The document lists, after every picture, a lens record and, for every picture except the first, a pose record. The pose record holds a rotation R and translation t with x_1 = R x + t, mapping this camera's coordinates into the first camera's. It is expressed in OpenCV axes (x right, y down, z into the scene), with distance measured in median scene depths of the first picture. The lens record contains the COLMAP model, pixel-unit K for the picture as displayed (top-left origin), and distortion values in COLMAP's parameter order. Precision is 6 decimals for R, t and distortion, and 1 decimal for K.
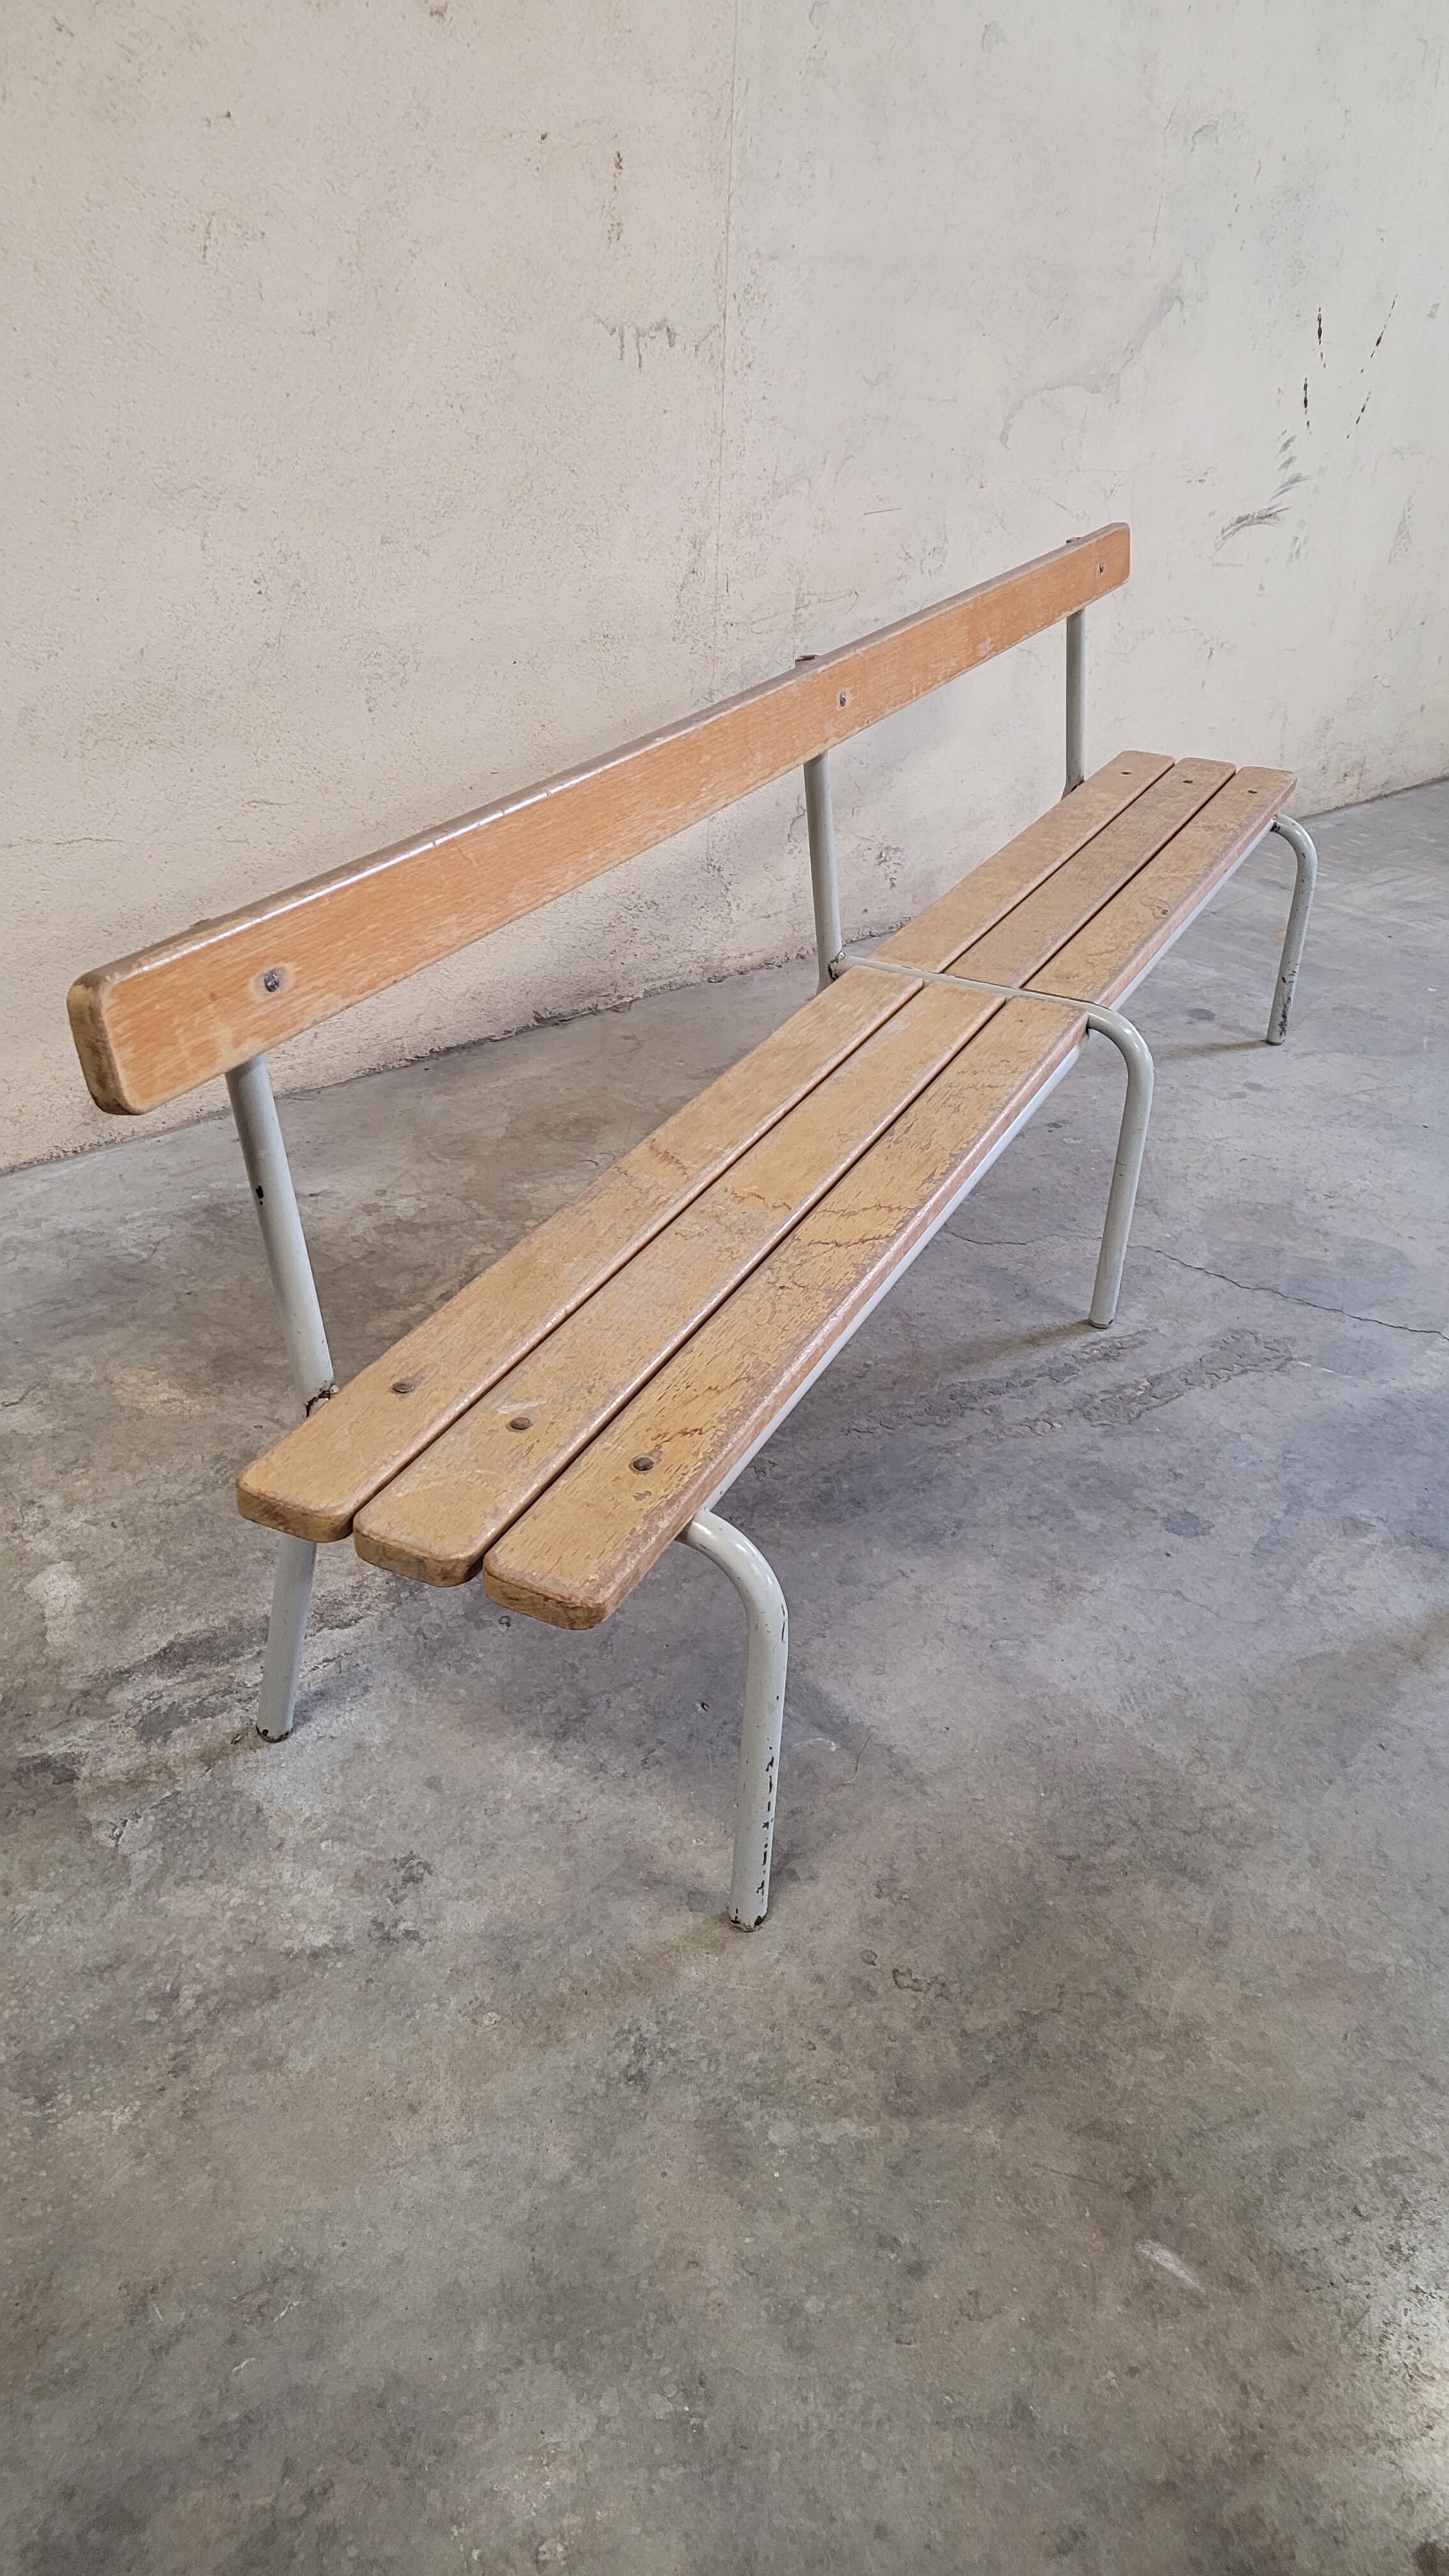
lens RADIAL K [[1925.3, 0, 740.5], [0, 1925.3, 1265.9], [0, 0, 1]] dist [0.054346, -0.030986]
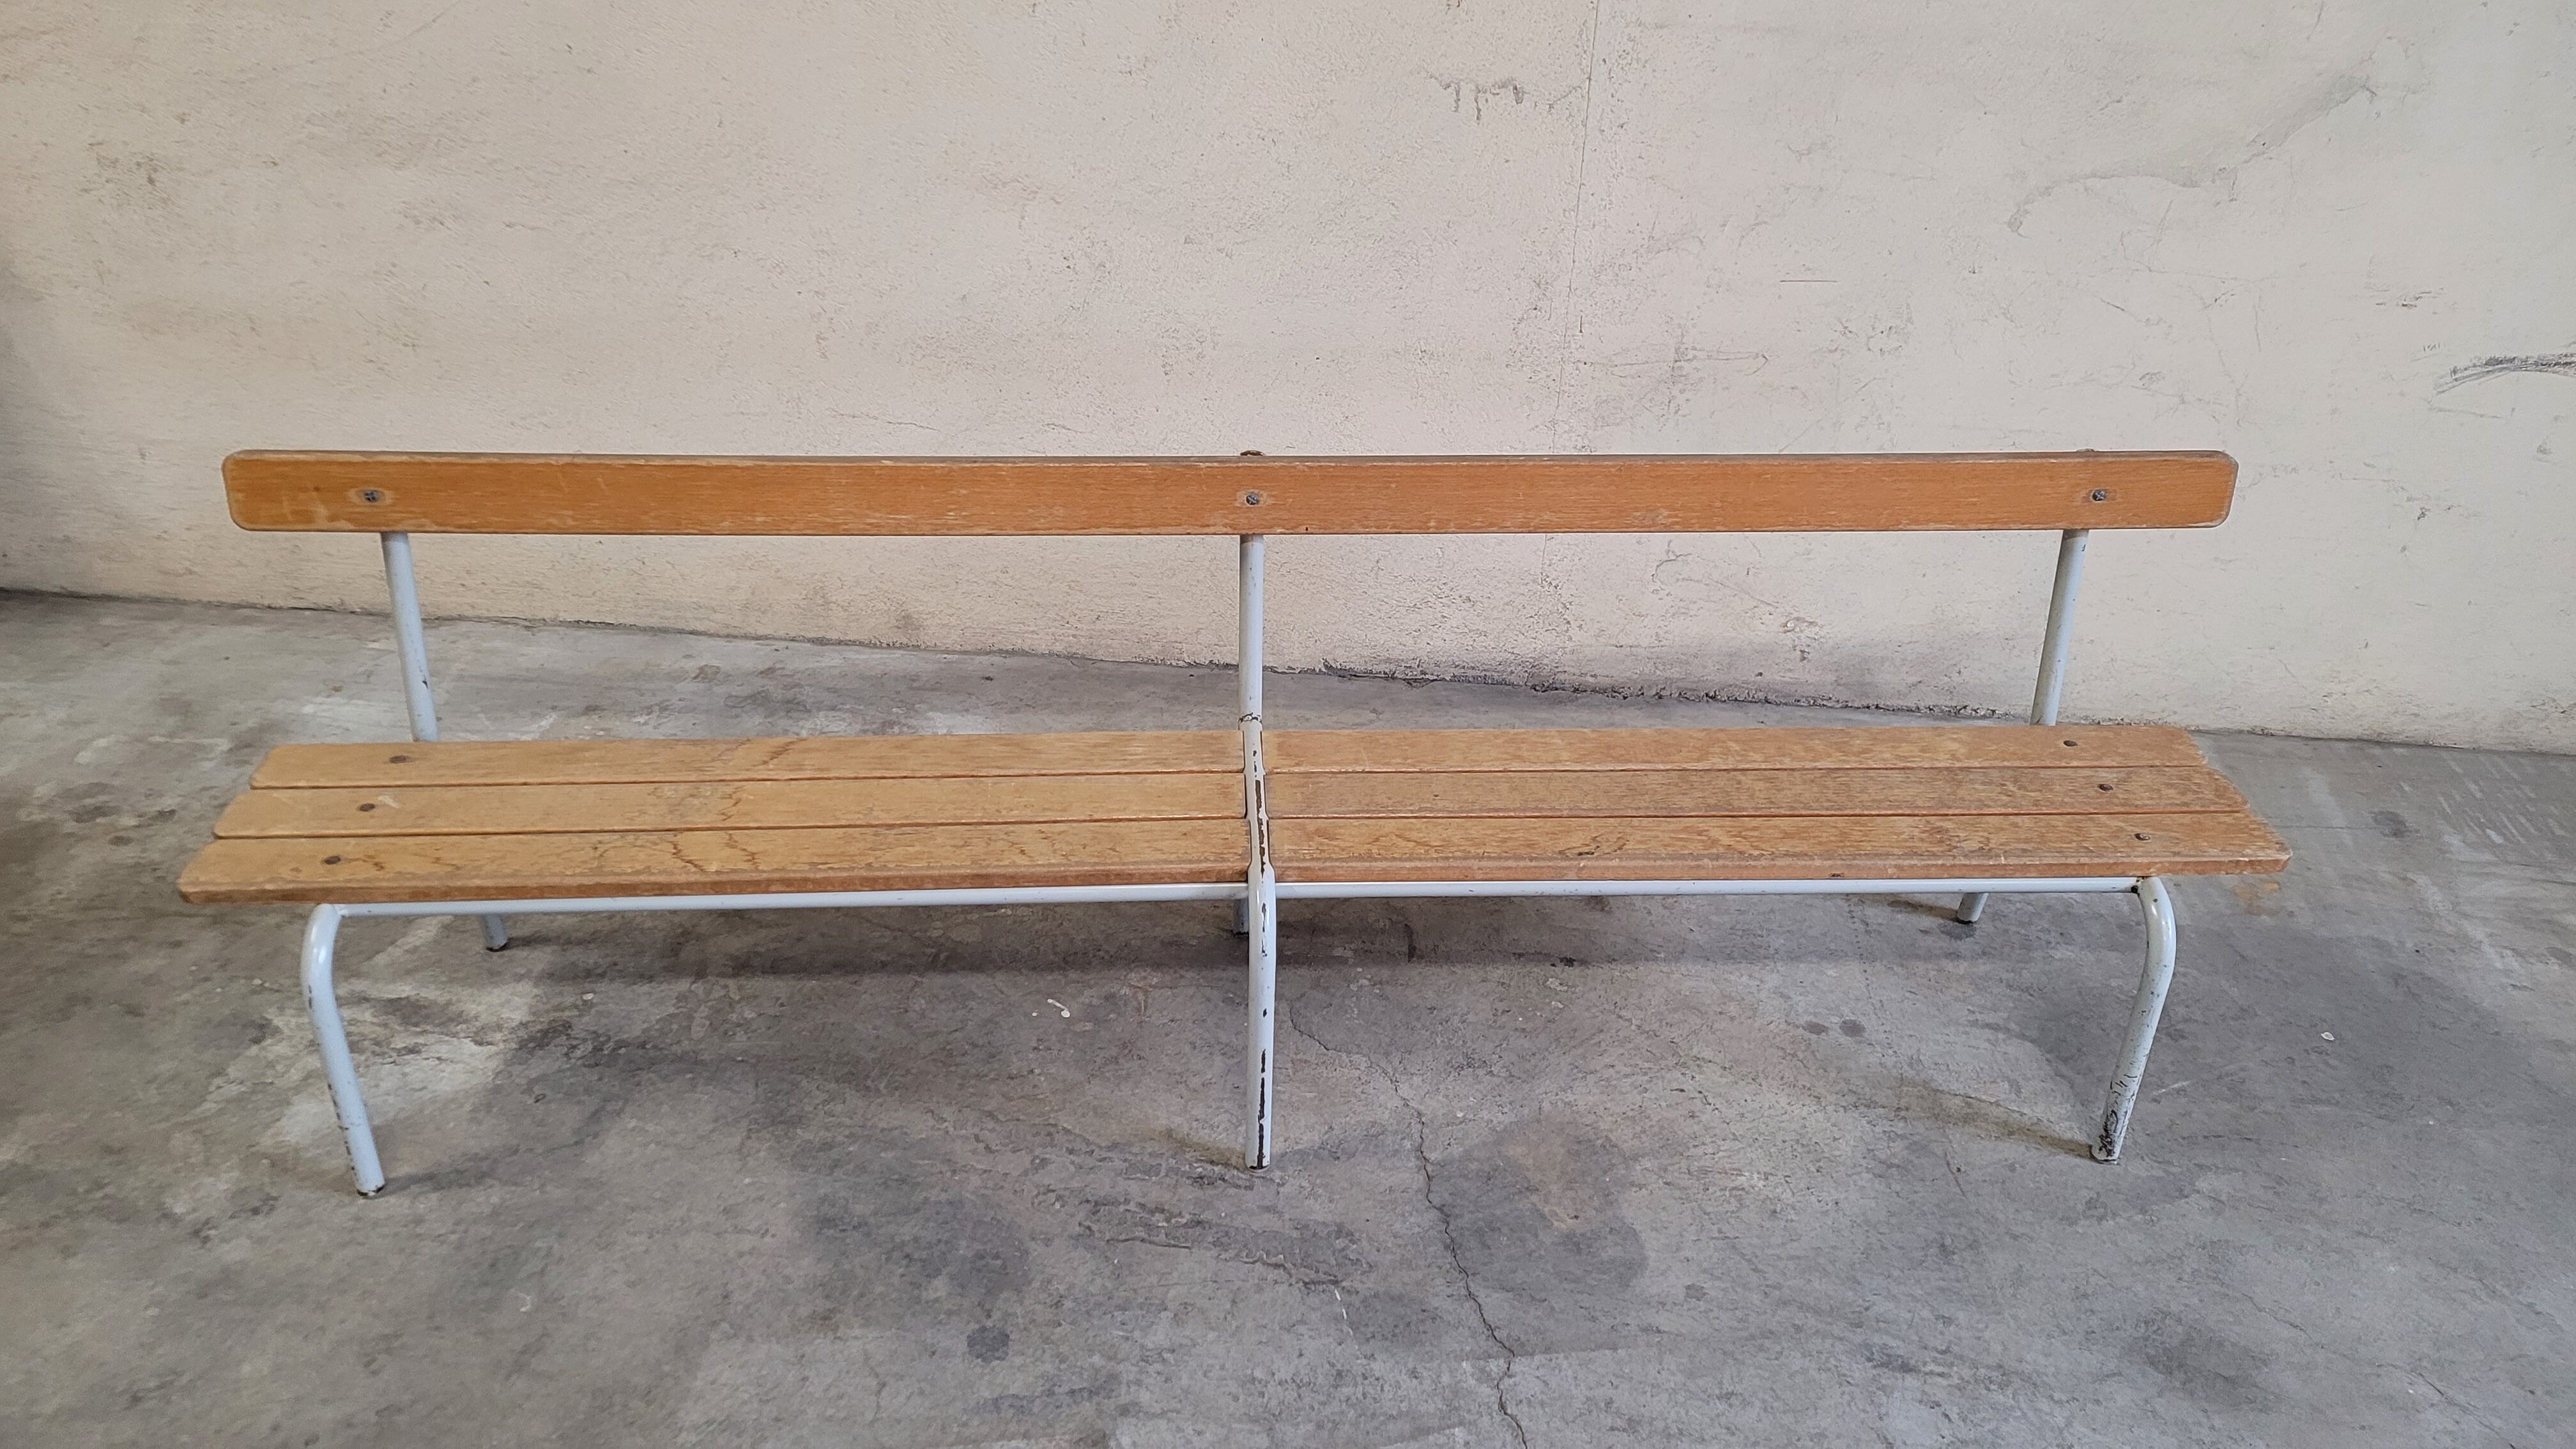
lens RADIAL K [[1925.3, 0, 1287.8], [0, 1925.3, 687.2], [0, 0, 1]] dist [0.054346, -0.030986]
pose [[0.678139, 0.344987, -0.648931, 1.128411], [-0.345692, 0.928933, 0.132591, -0.488645], [0.648556, 0.134416, 0.749205, 0.350343]]
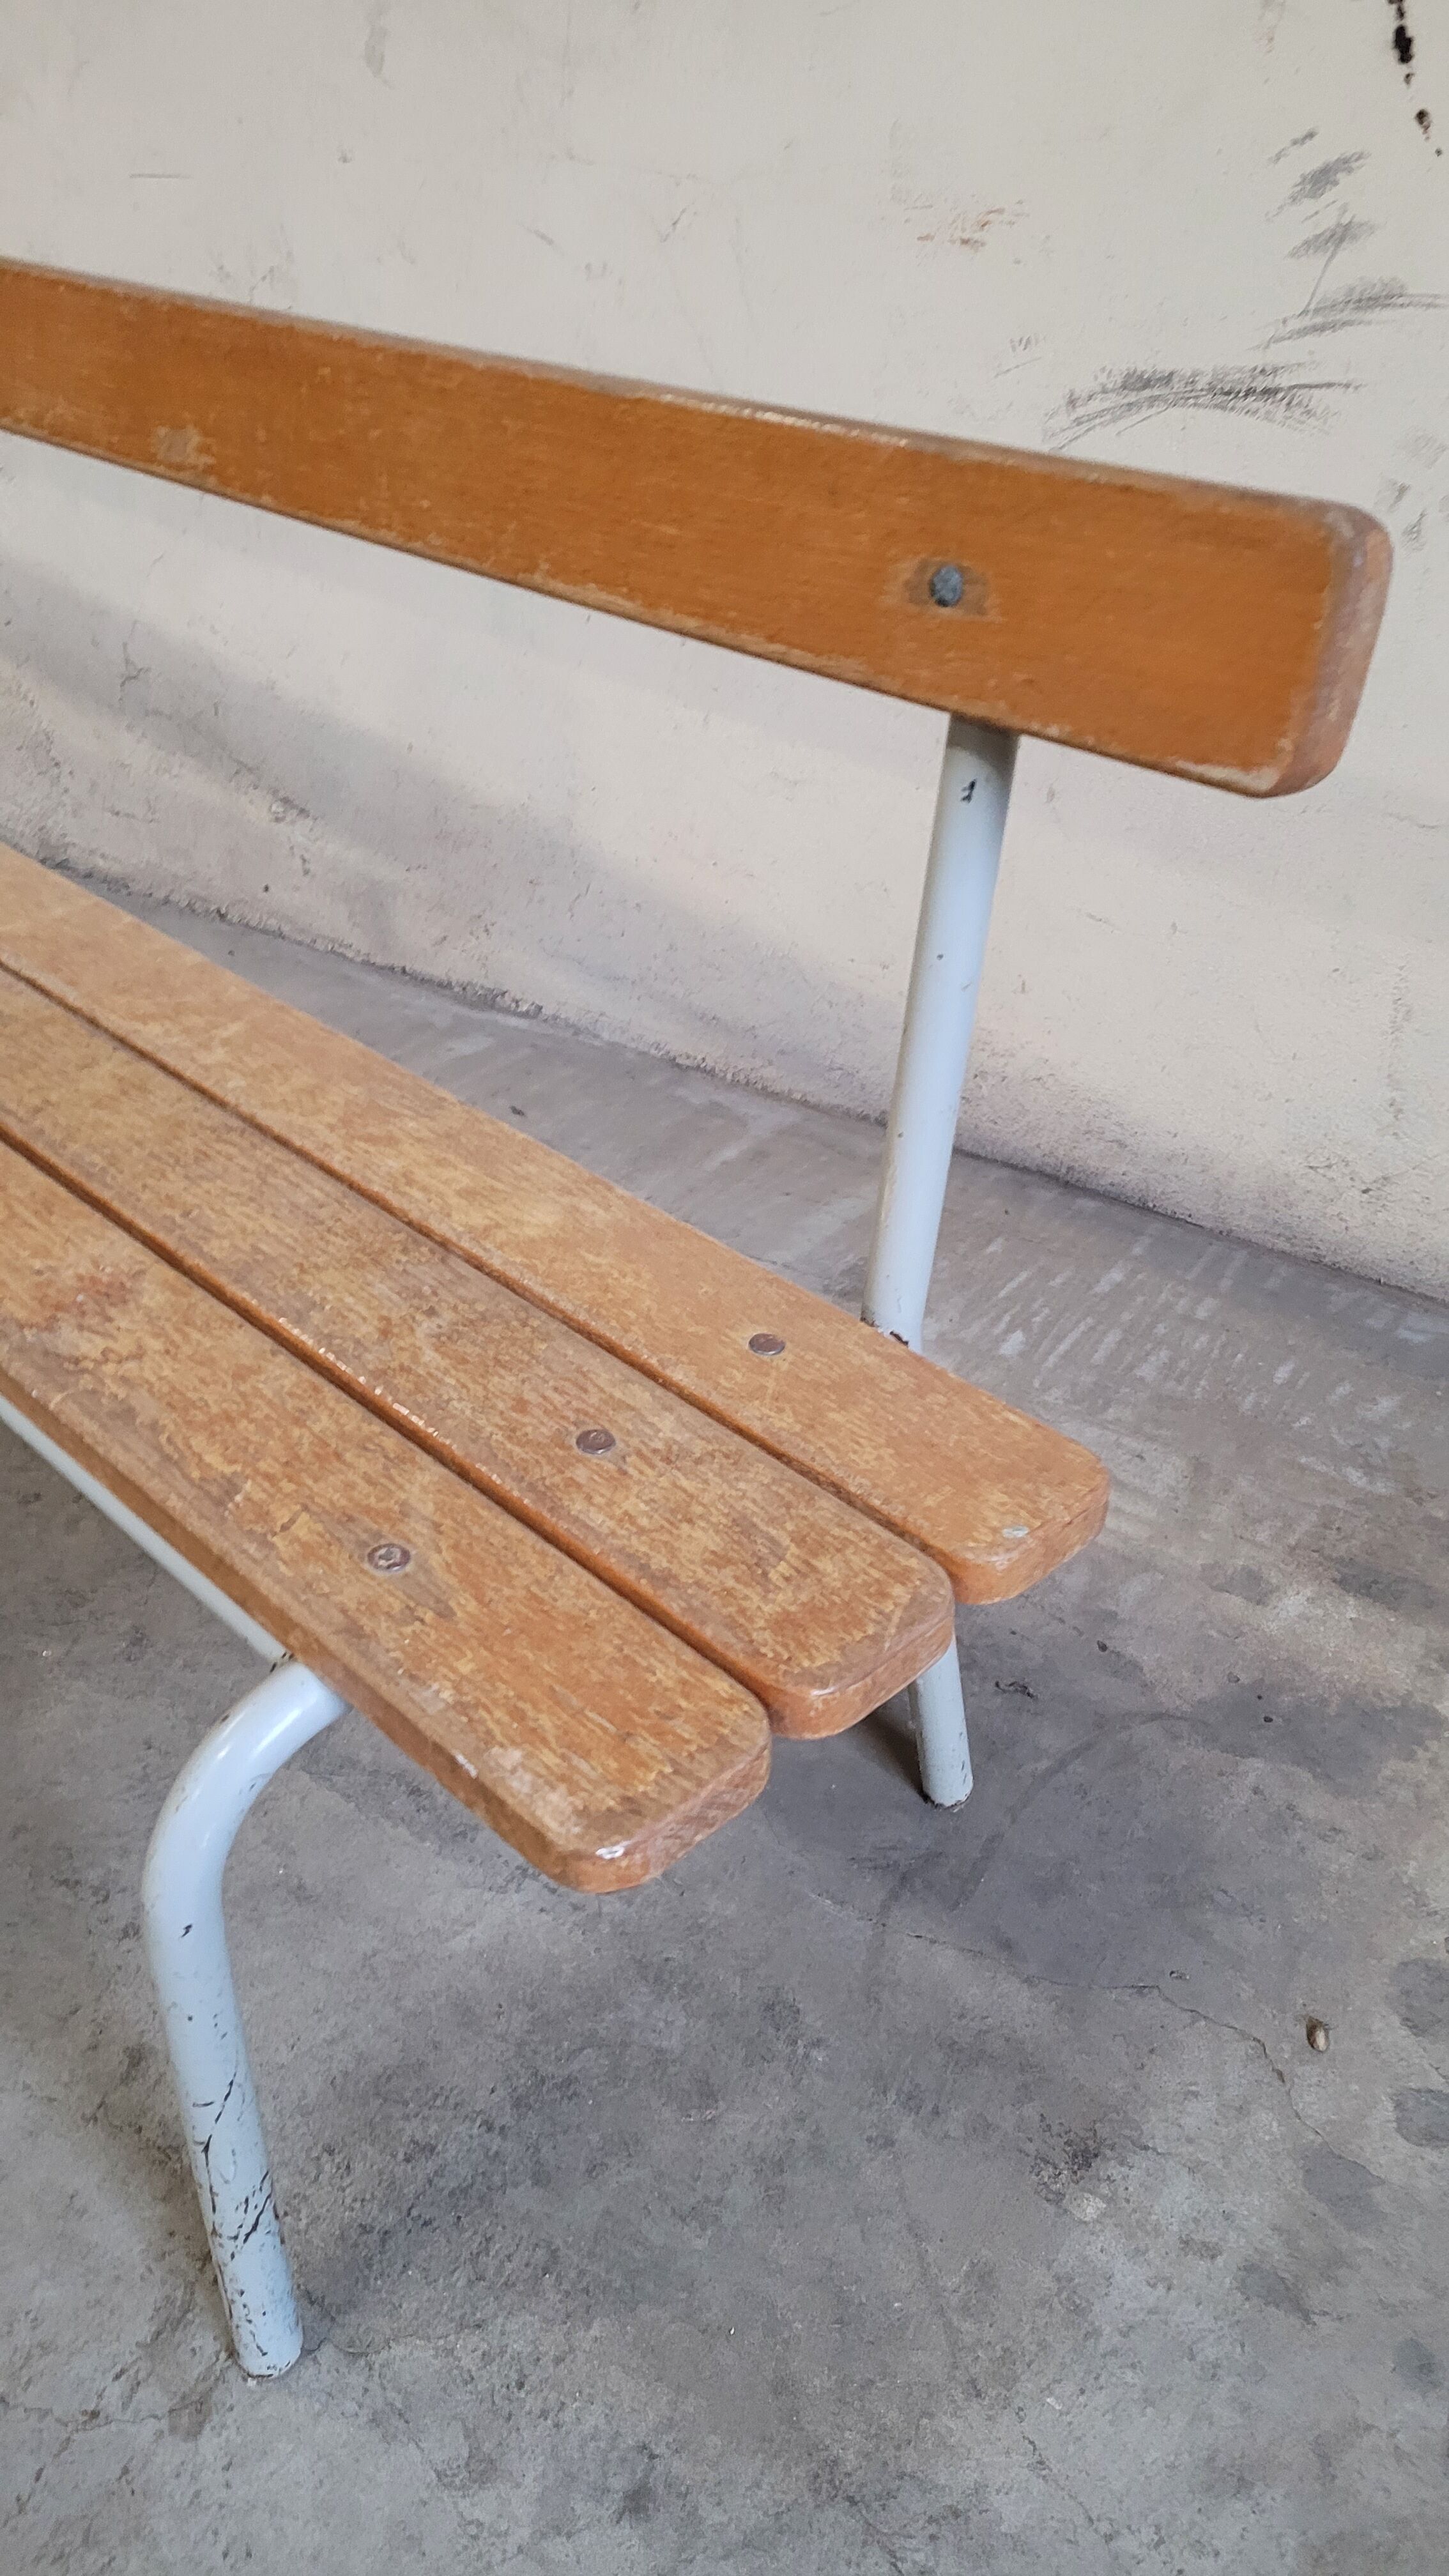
lens RADIAL K [[1925.3, 0, 740.4], [0, 1925.3, 1322.9], [0, 0, 1]] dist [0.054346, -0.030986]
pose [[-0.089967, 0.517667, -0.850839, 1.016822], [-0.503872, 0.713246, 0.487231, -0.714343], [0.859080, 0.472549, 0.196669, 1.783222]]
